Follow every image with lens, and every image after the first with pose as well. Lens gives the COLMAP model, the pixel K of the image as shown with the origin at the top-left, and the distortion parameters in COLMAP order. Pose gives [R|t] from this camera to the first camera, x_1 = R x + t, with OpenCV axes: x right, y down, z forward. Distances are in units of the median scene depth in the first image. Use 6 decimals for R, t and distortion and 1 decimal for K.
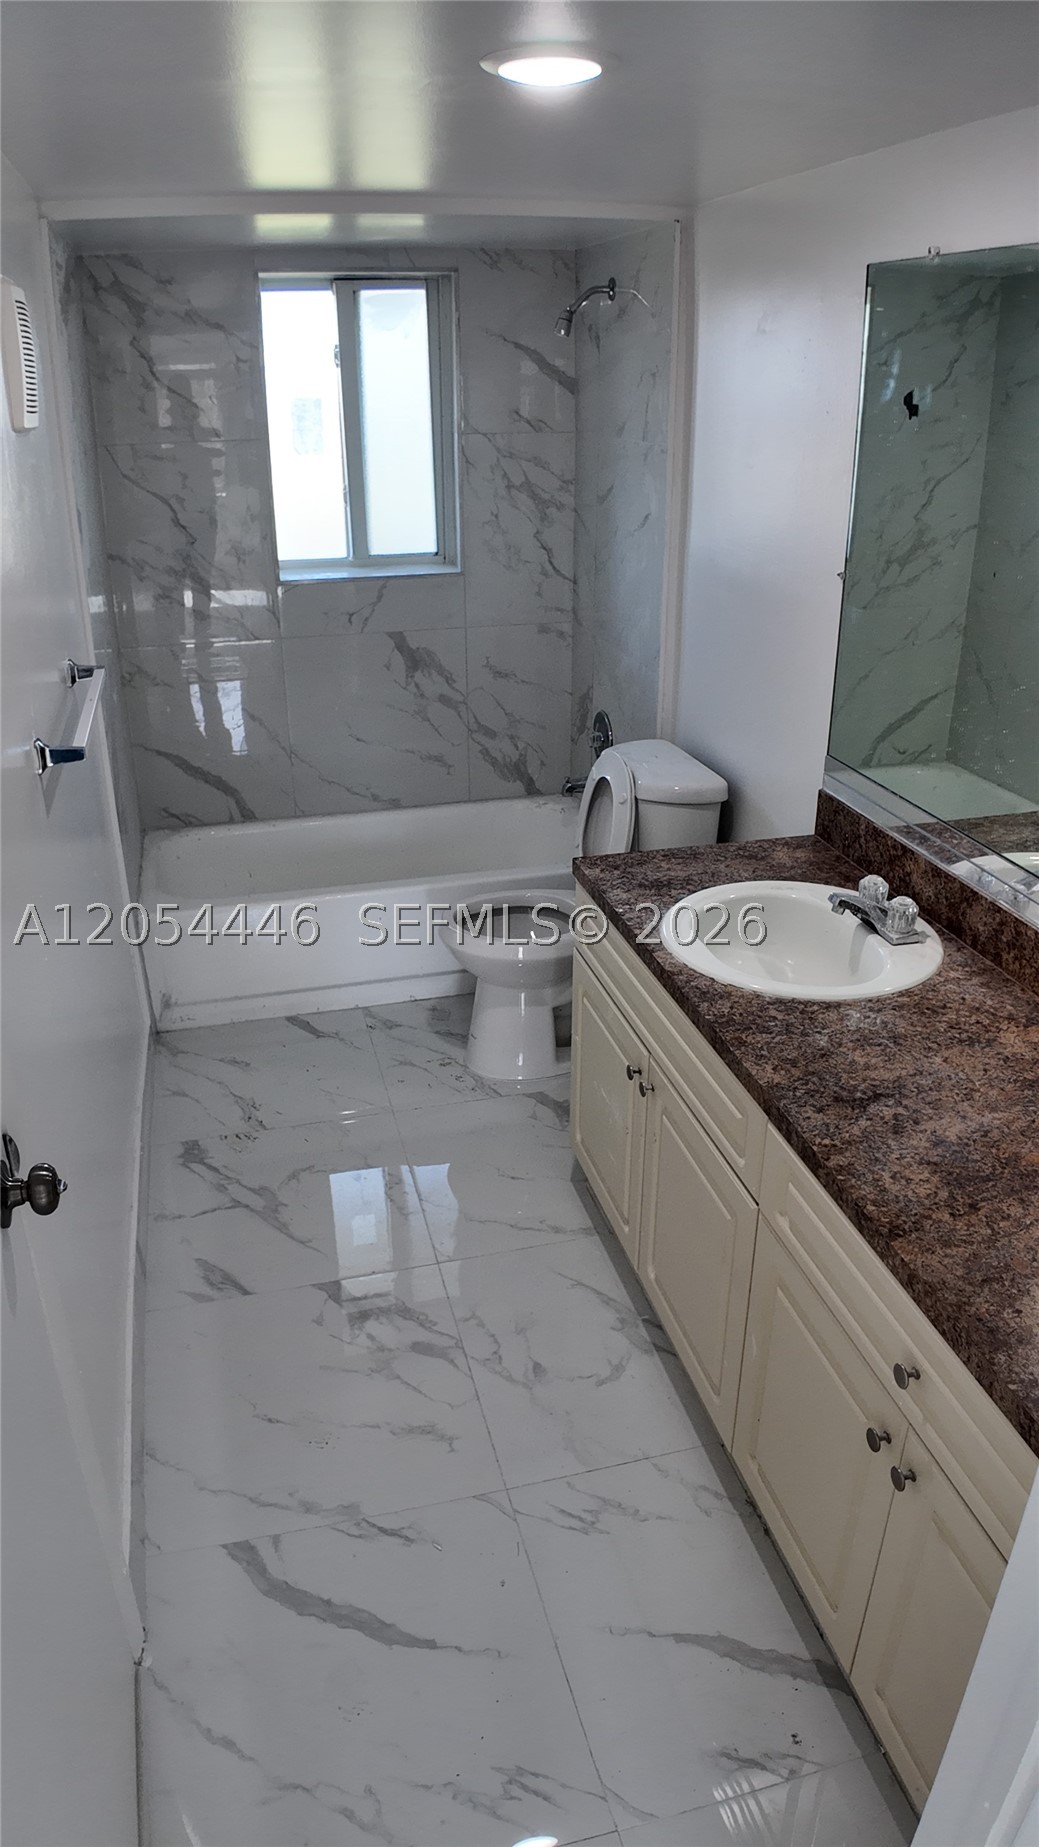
lens RADIAL K [[1227.3, 0, 519.5], [0, 1227.3, 923.5], [0, 0, 1]] dist [-0.070773, -0.068554]
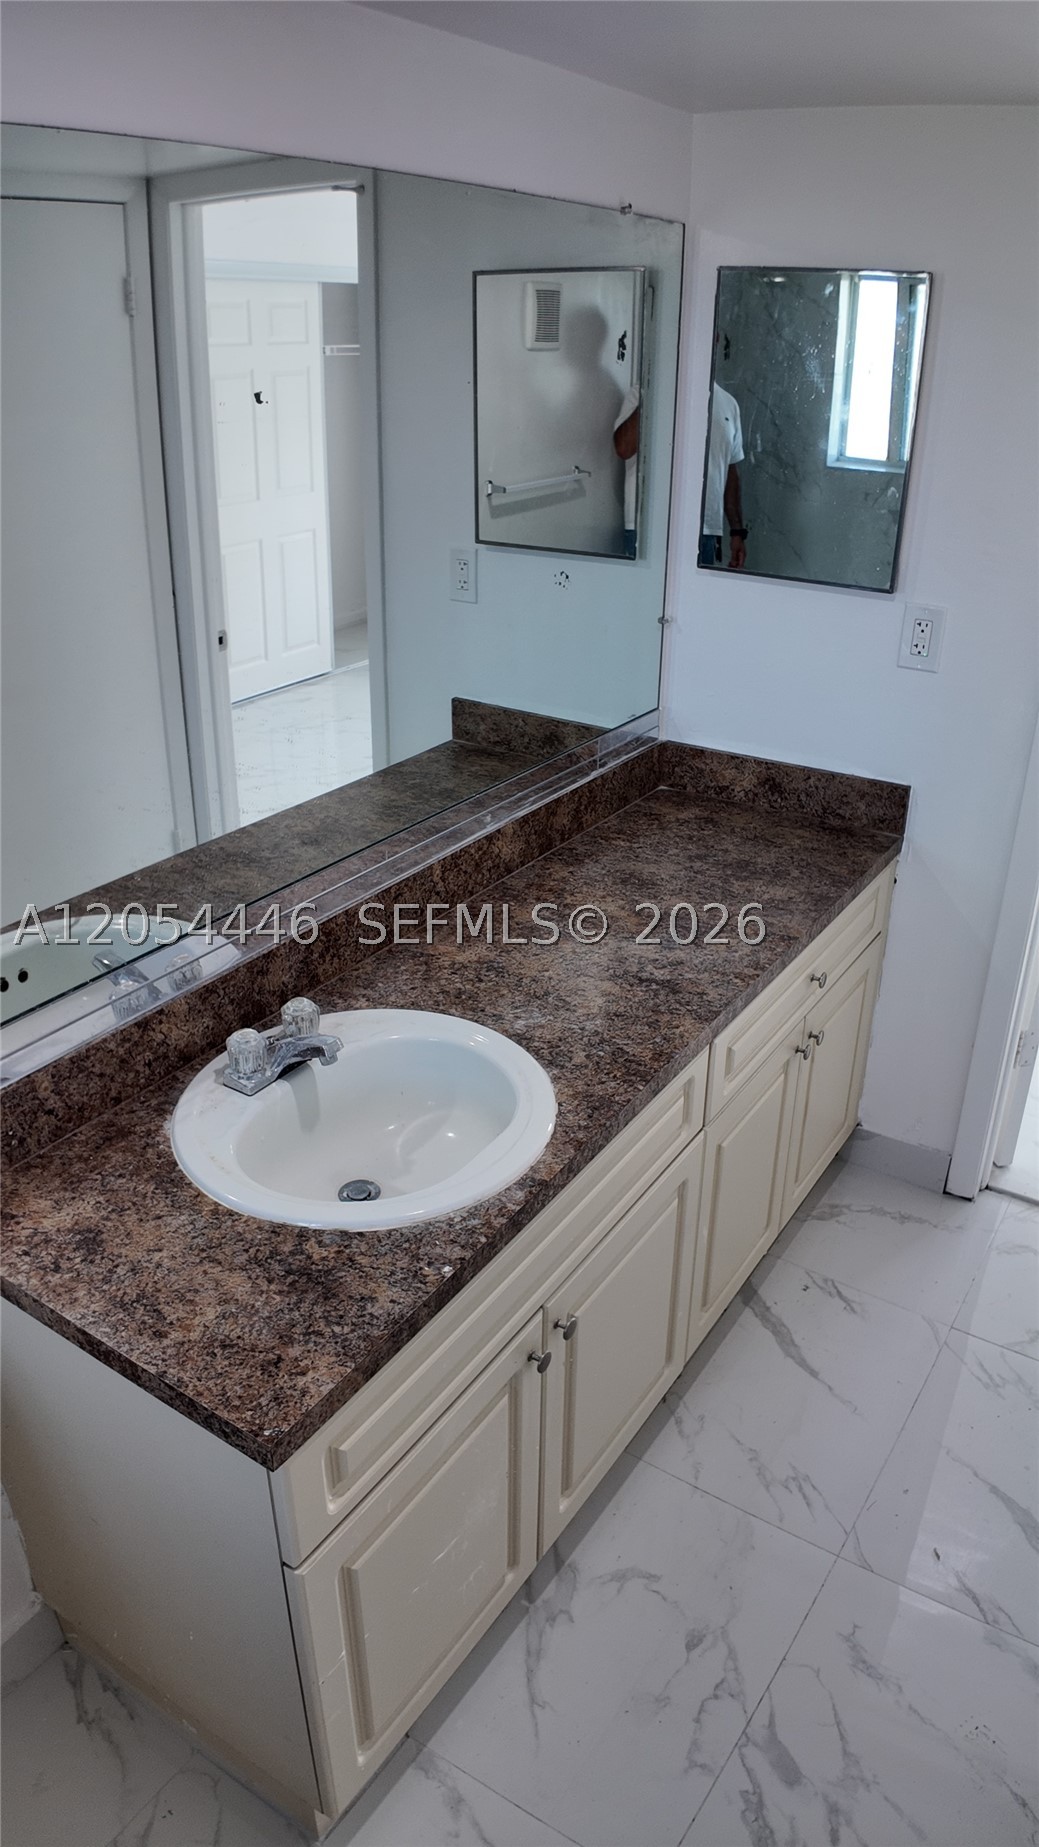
lens RADIAL K [[1227.3, 0, 519.5], [0, 1227.3, 923.5], [0, 0, 1]] dist [-0.070773, -0.068554]
pose [[-0.672217, -0.318222, 0.668475, -0.284448], [0.297767, 0.710457, 0.637641, -0.502890], [-0.677834, 0.627683, -0.382825, 1.140124]]
